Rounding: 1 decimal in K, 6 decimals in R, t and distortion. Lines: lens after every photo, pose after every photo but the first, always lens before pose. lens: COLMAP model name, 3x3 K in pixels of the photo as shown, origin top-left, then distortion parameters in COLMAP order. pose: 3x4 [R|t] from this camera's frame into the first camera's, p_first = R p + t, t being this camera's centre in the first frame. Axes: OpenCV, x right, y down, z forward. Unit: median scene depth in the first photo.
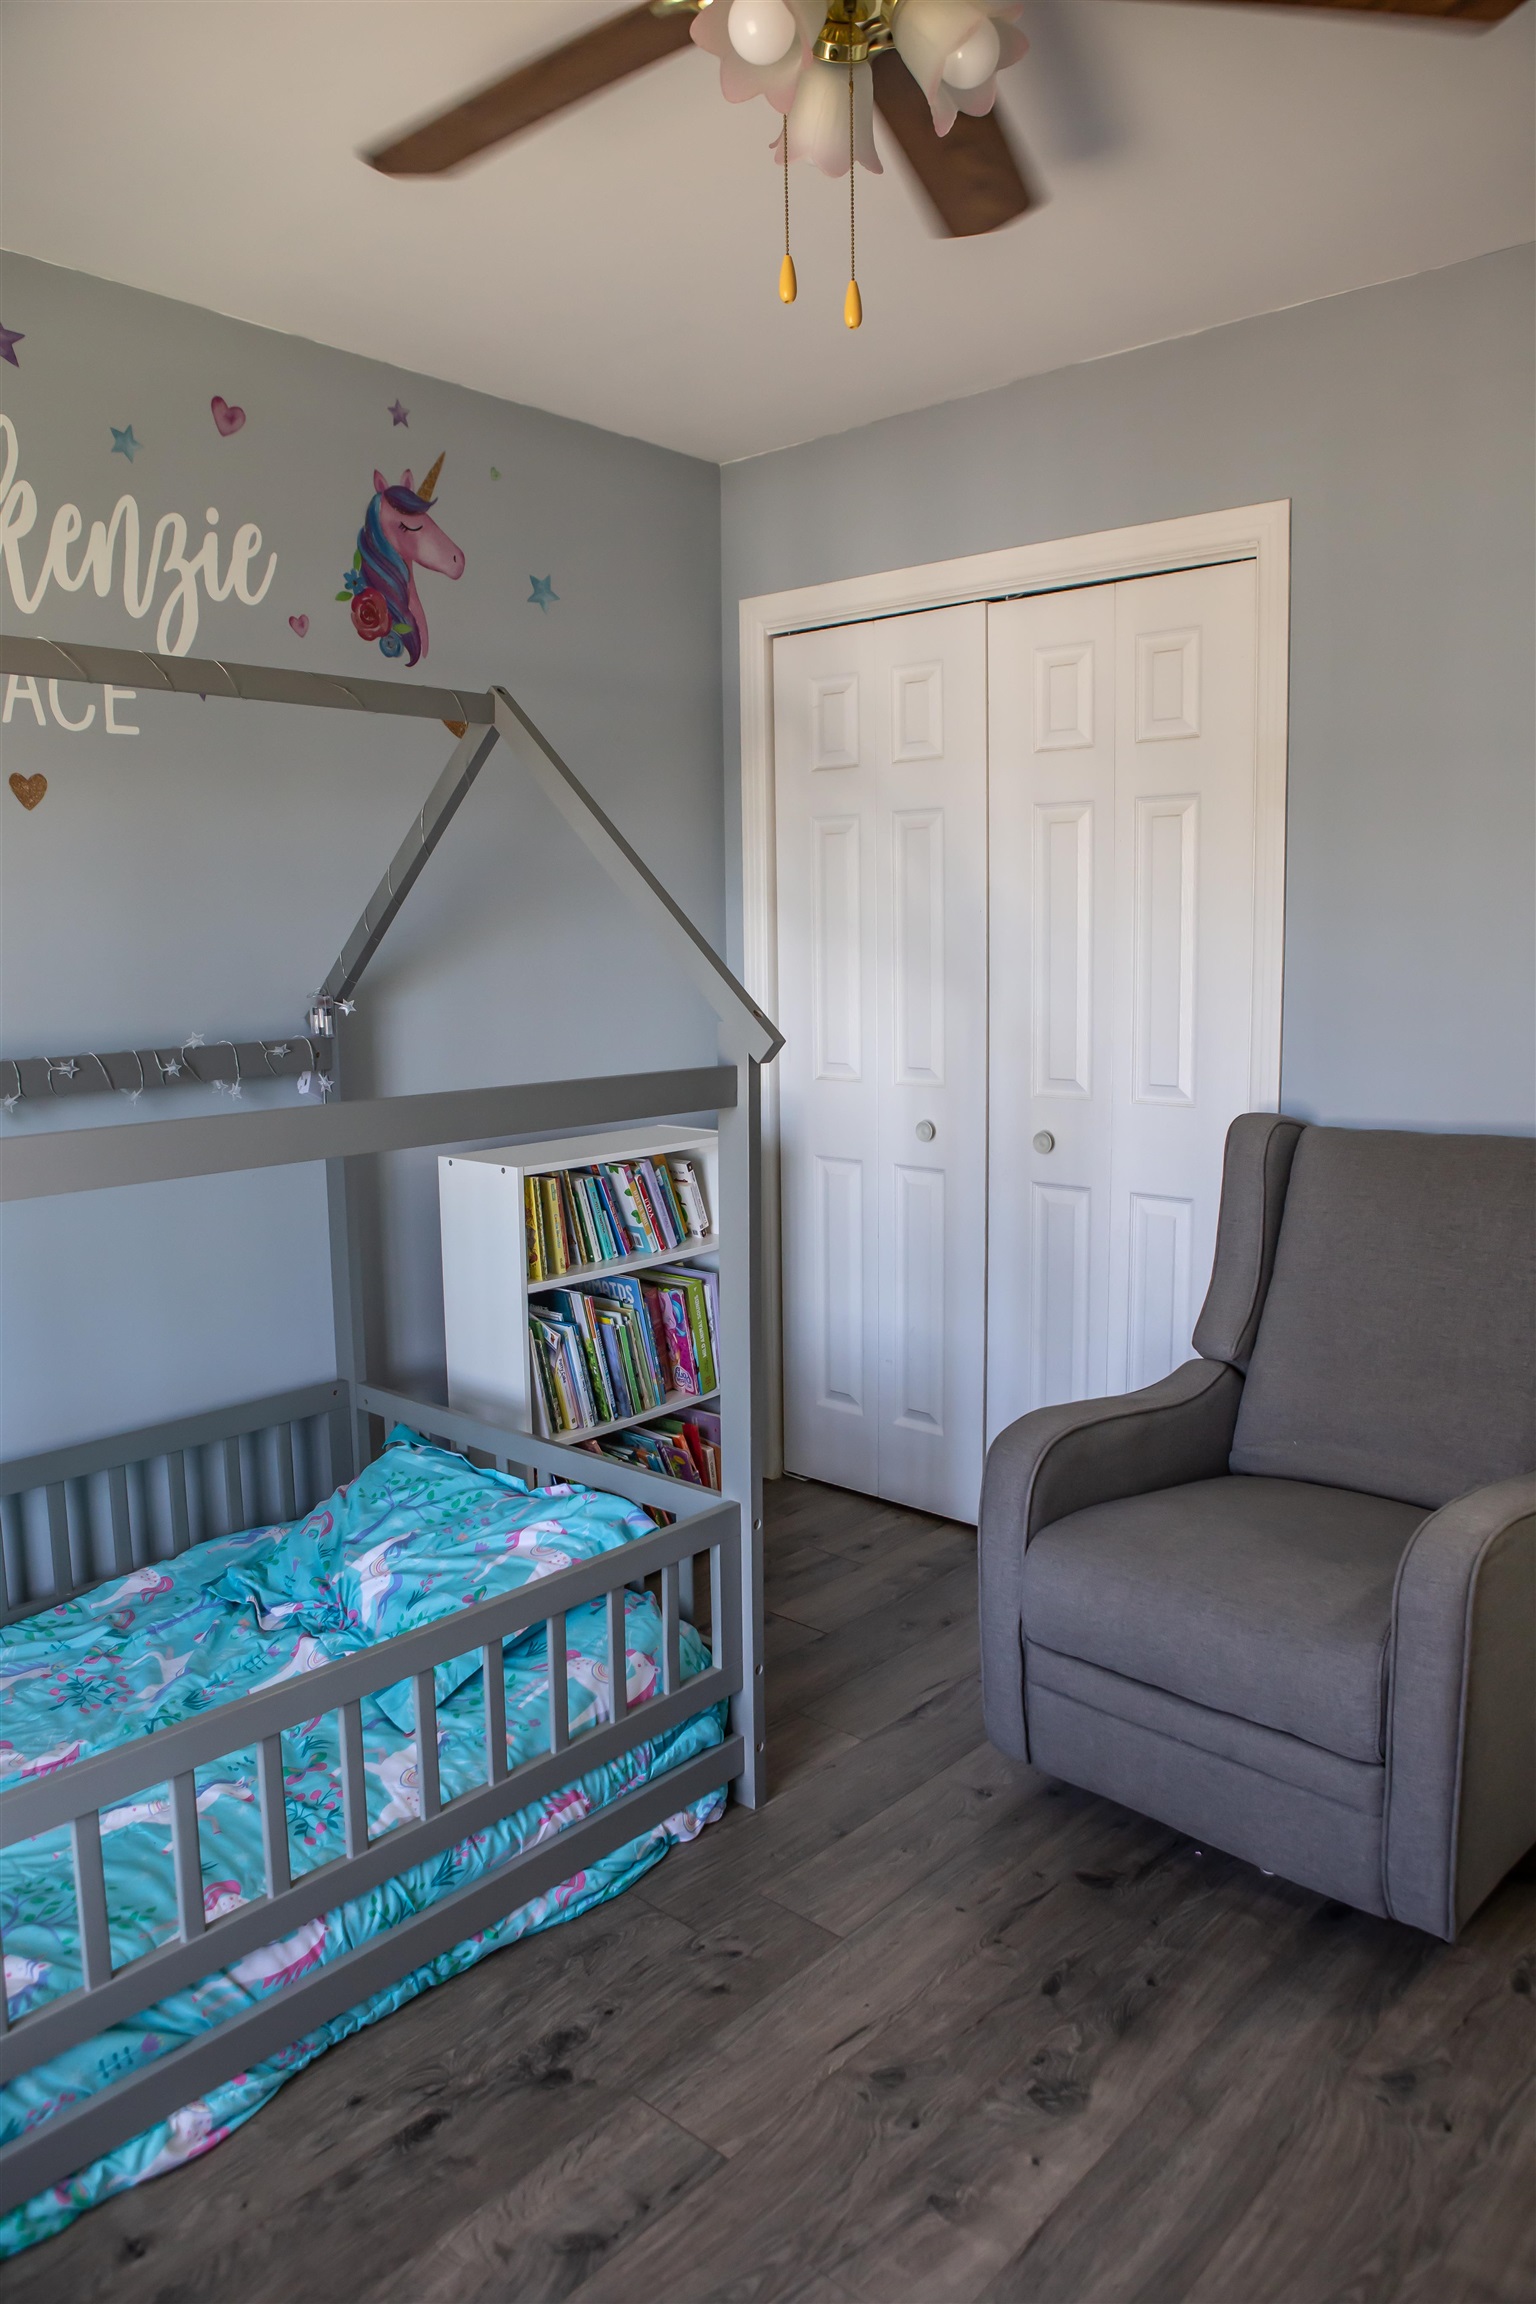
lens RADIAL K [[1580.7, 0, 773.9], [0, 1580.7, 1153.6], [0, 0, 1]] dist [-0.106100, 0.070704]
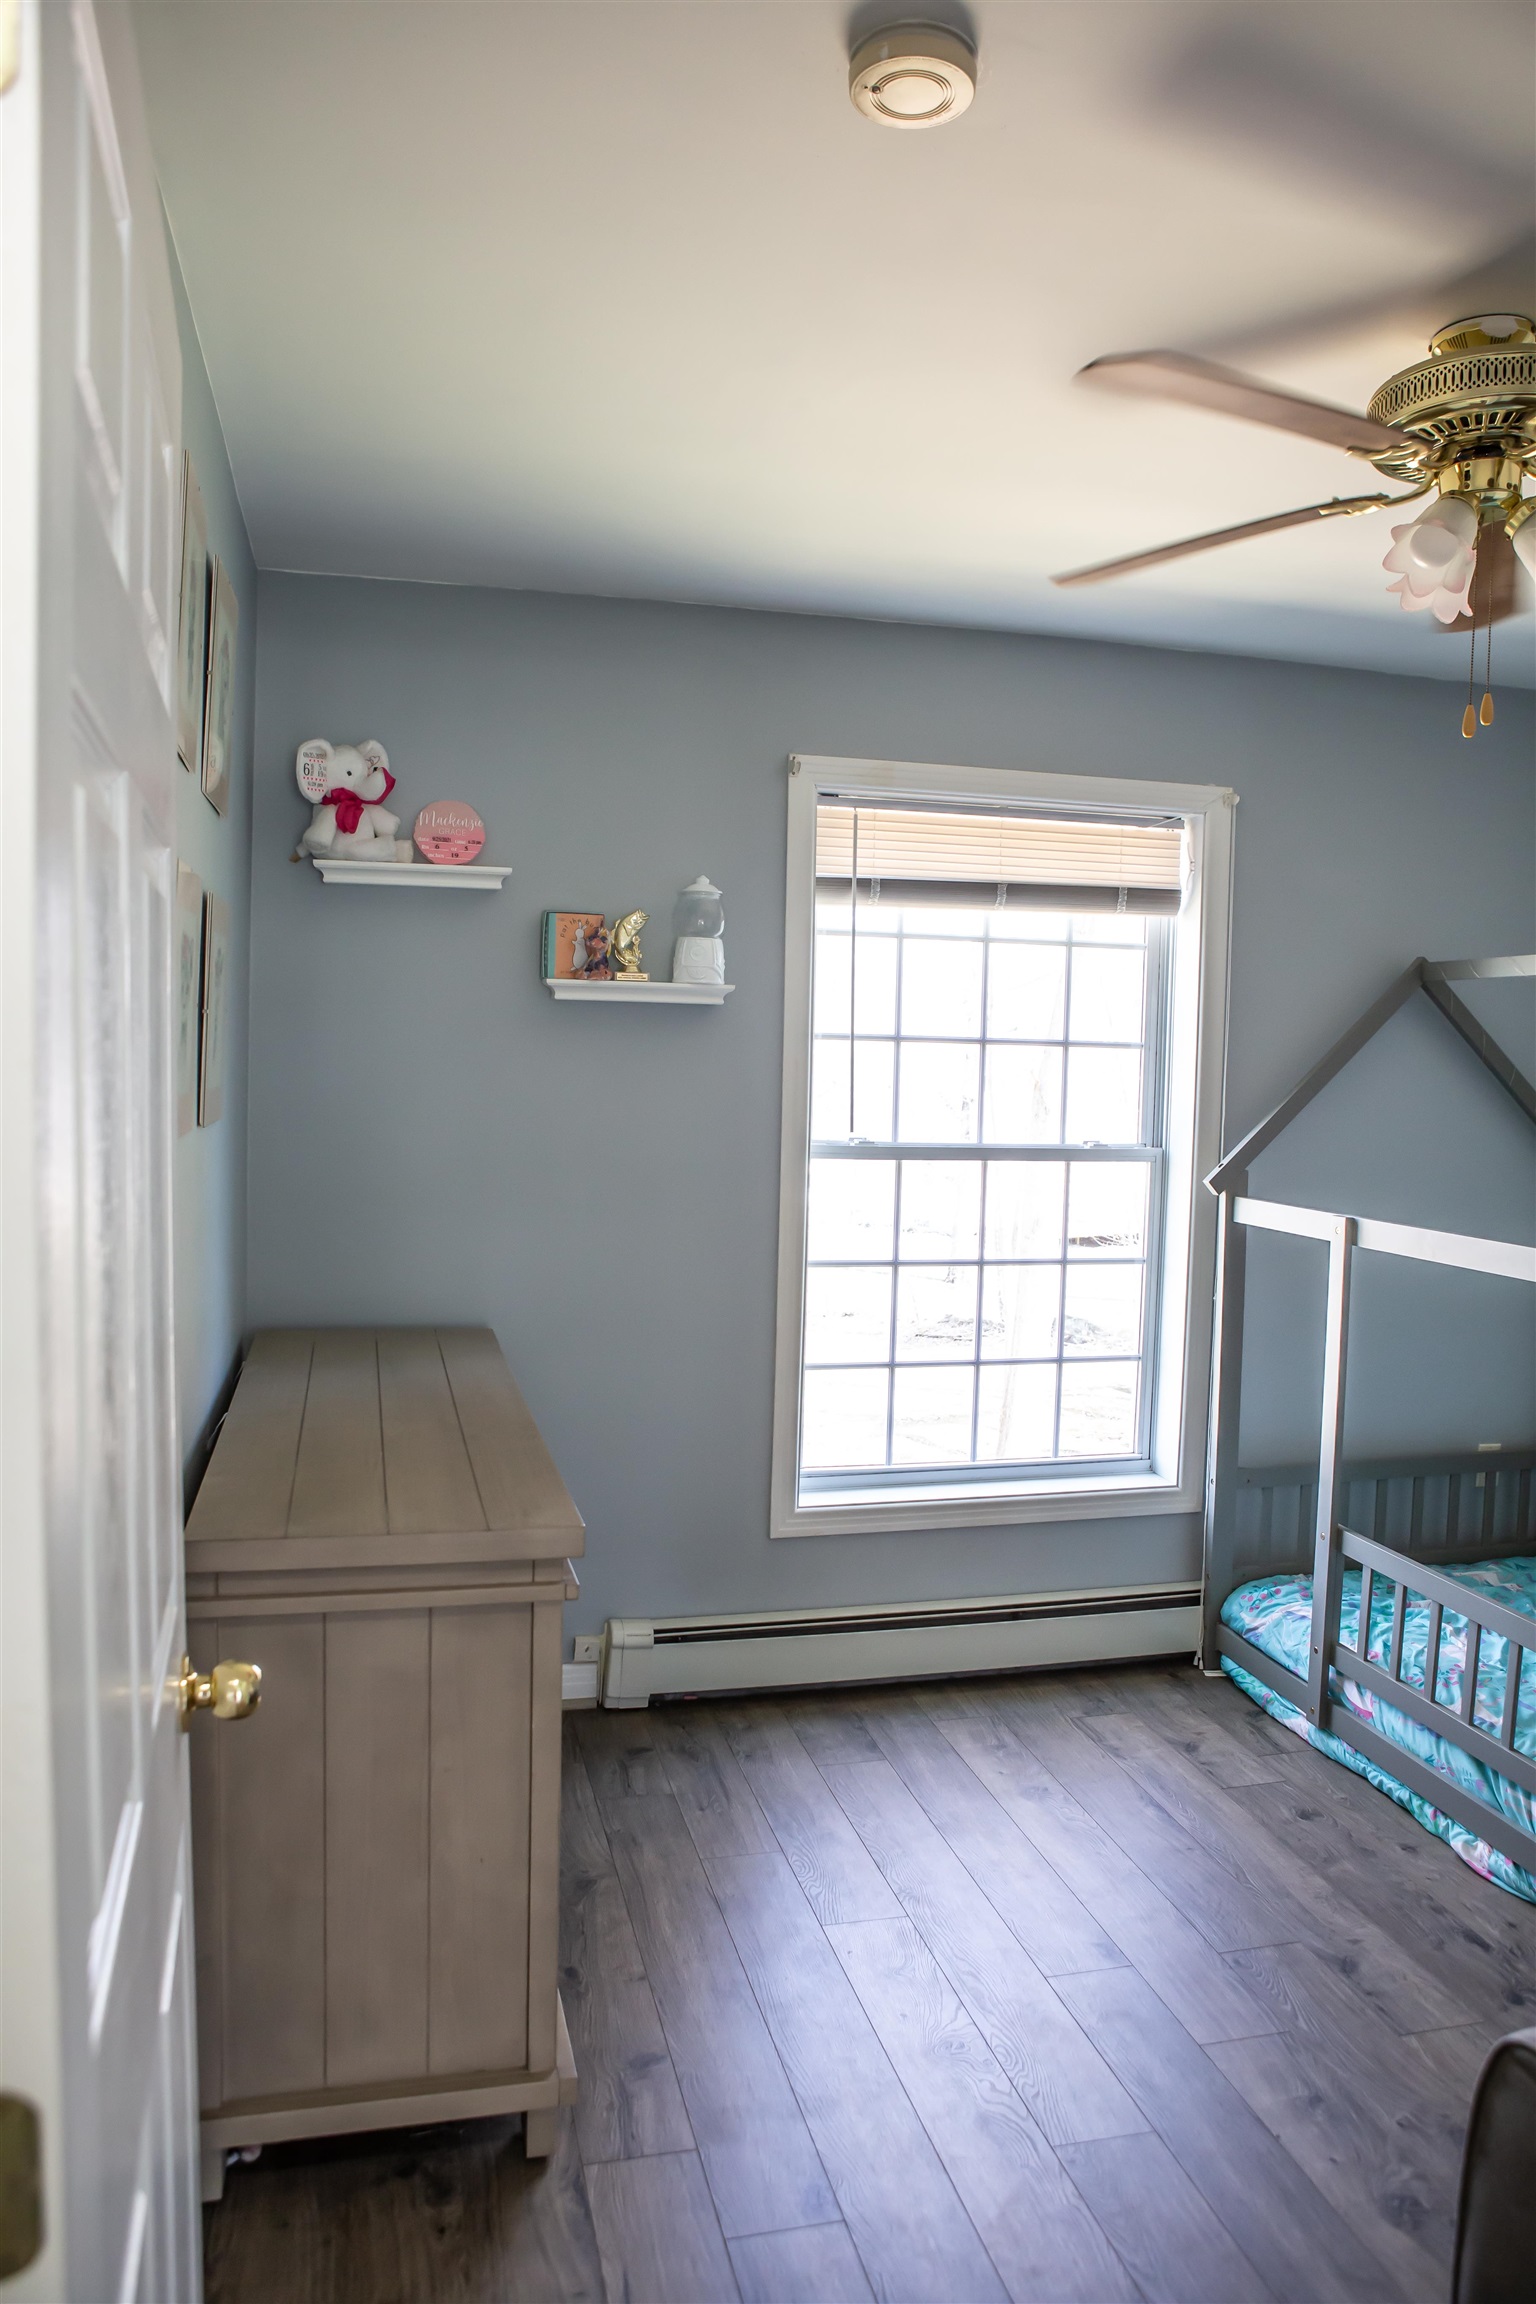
lens RADIAL K [[1580.7, 0, 773.9], [0, 1580.7, 1153.6], [0, 0, 1]] dist [-0.106100, 0.070704]
pose [[-0.562870, 0.051233, -0.824956, 1.011223], [-0.128752, 0.980459, 0.148738, -0.184662], [0.816456, 0.189935, -0.545275, 0.835091]]
